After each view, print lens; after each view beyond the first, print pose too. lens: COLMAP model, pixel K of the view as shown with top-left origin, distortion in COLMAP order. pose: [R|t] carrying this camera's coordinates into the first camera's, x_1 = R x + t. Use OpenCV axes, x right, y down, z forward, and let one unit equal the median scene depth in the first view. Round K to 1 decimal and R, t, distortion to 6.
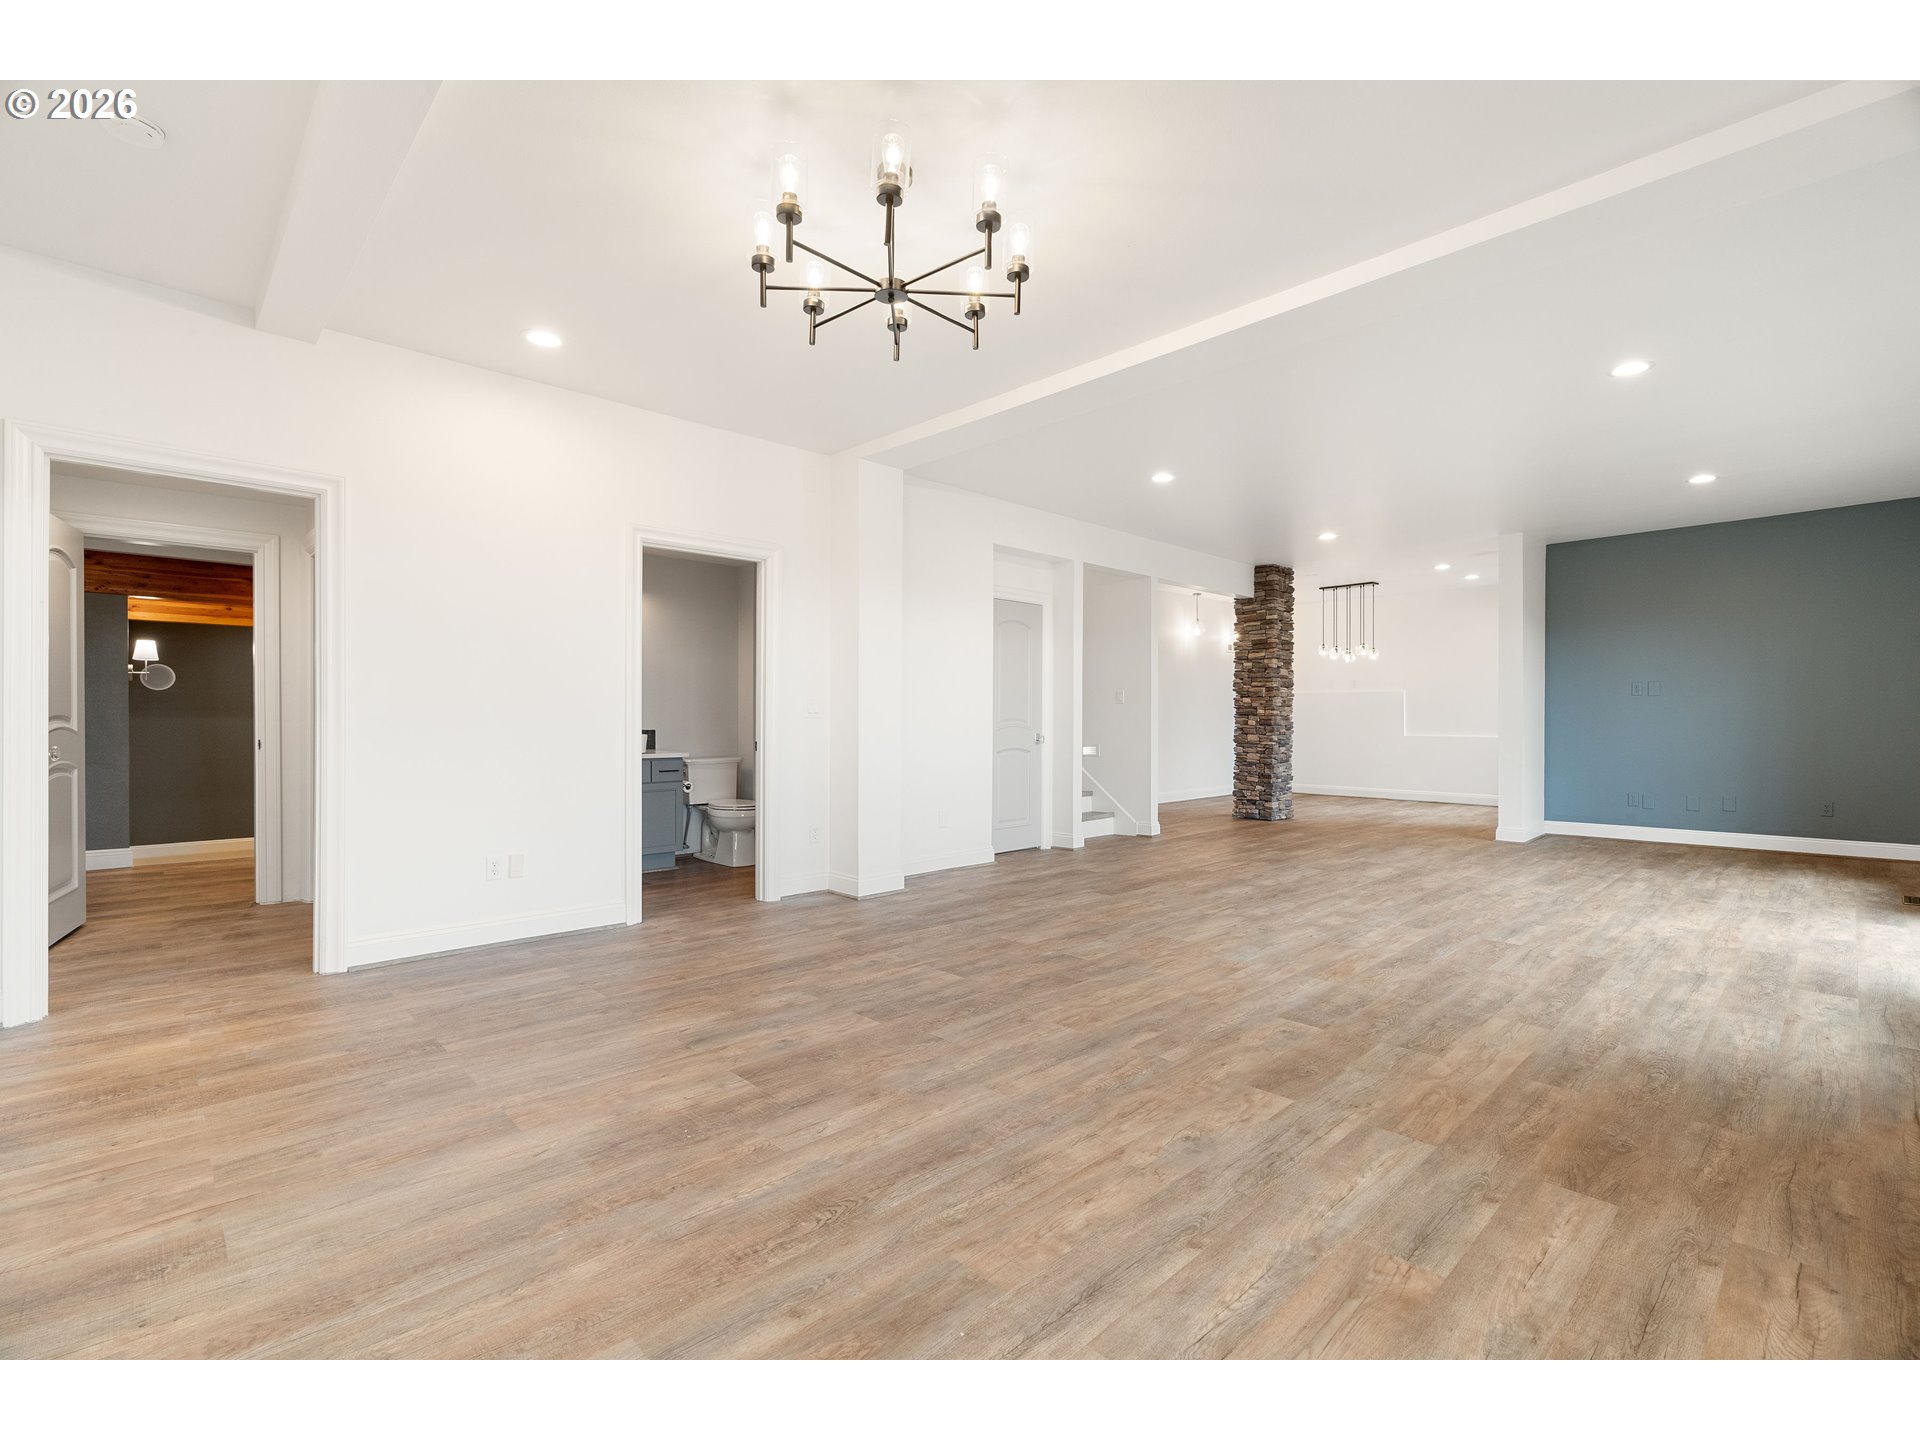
lens RADIAL K [[866.8, 0, 960.0], [0, 866.8, 720.0], [0, 0, 1]] dist [-0.005850, 0.000111]
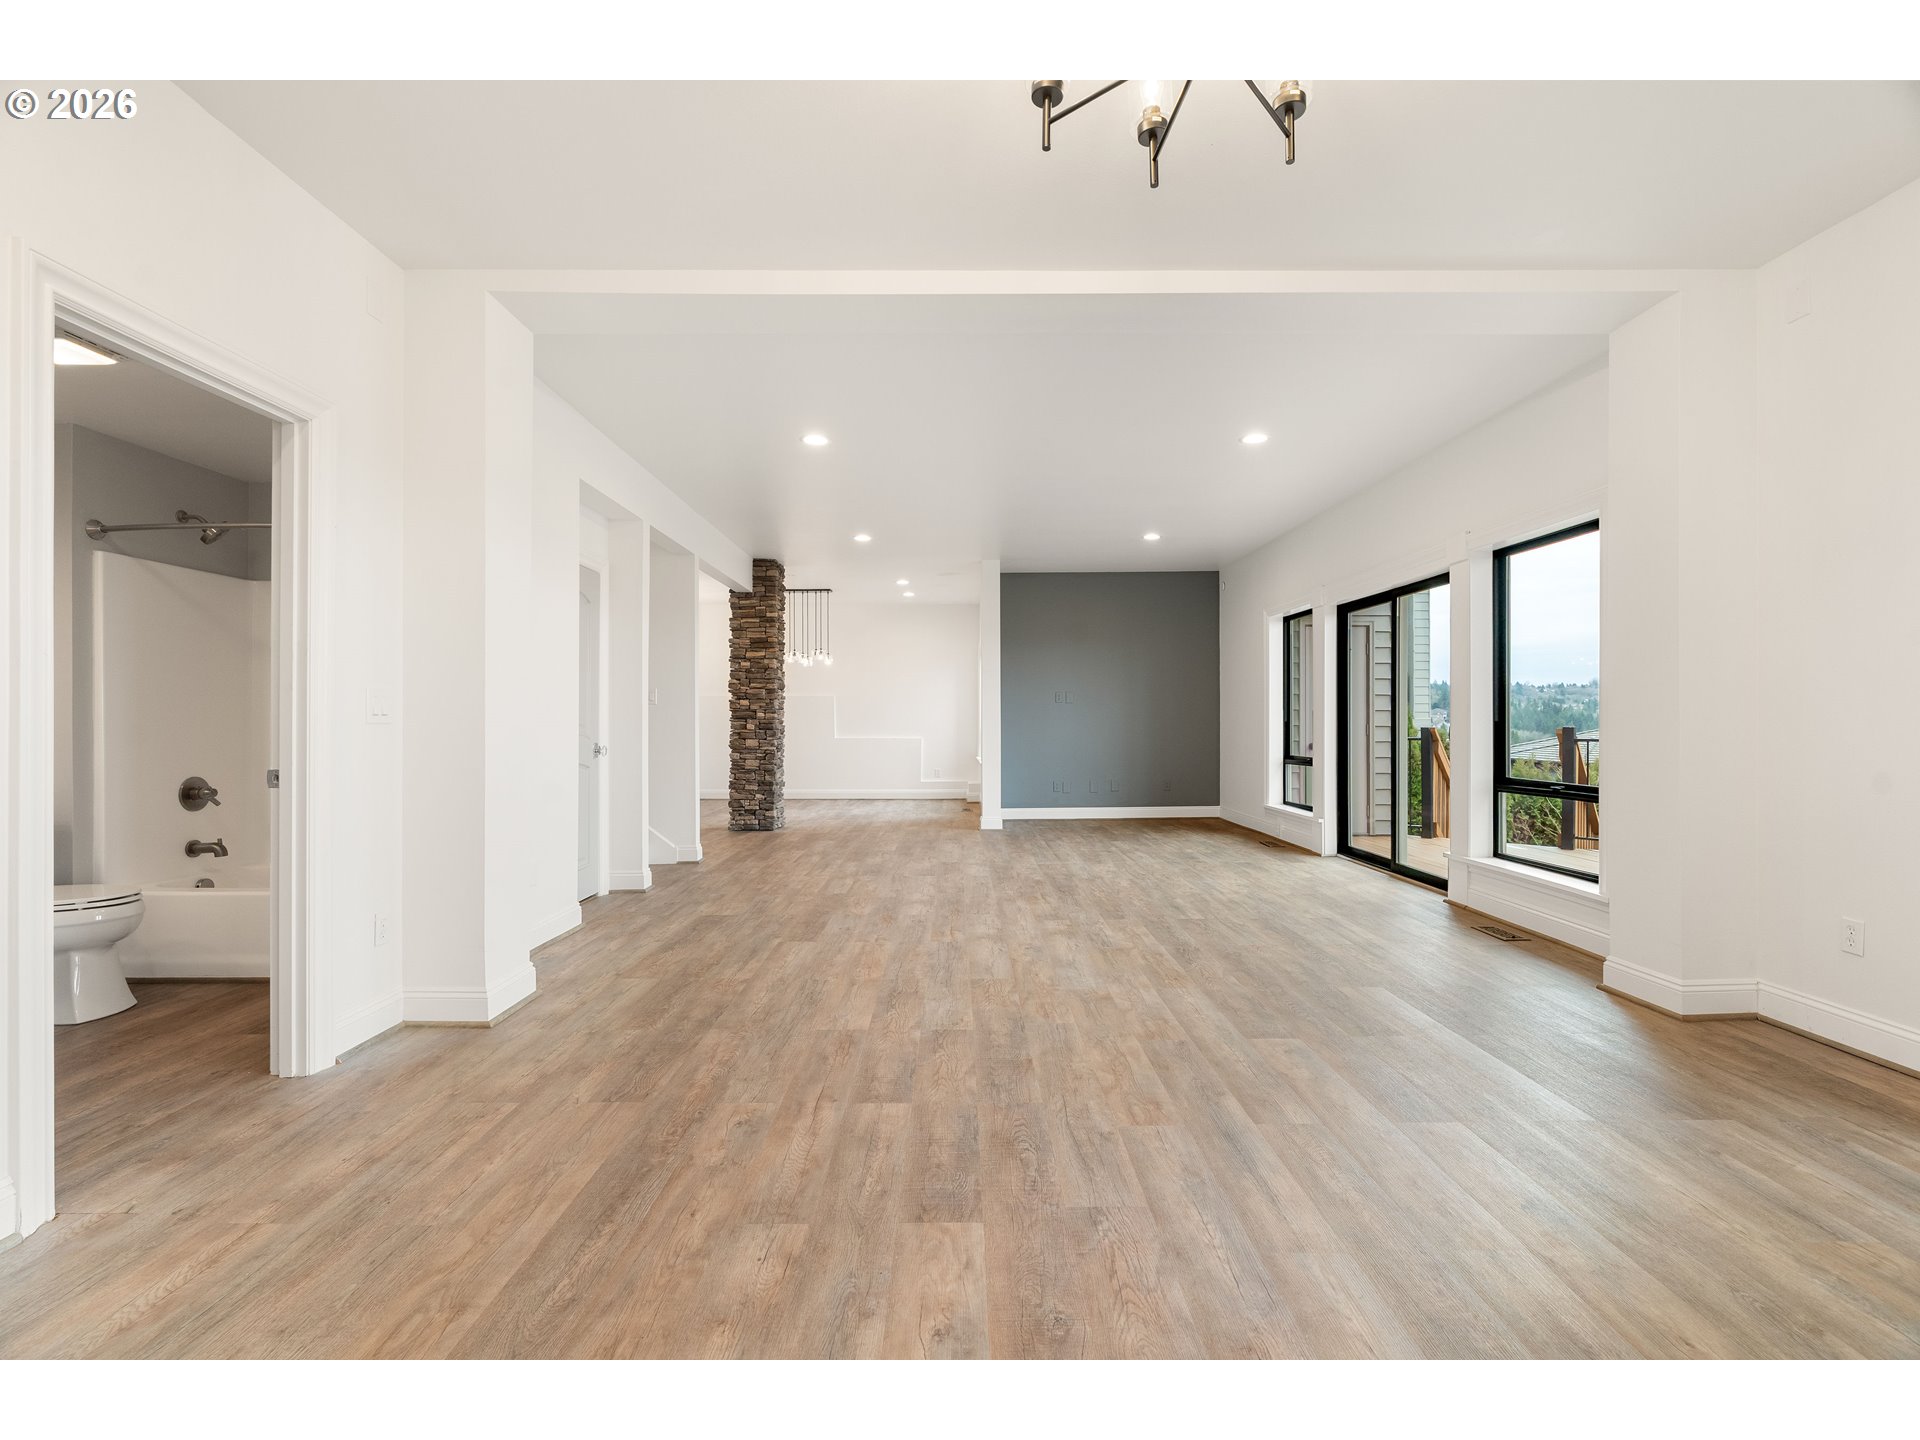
lens RADIAL K [[866.8, 0, 960.0], [0, 866.8, 720.0], [0, 0, 1]] dist [-0.005850, 0.000111]
pose [[0.691252, -0.001055, 0.722613, -0.181756], [0.004367, 0.999987, -0.002717, -0.000569], [-0.722601, 0.005034, 0.691247, 0.197834]]
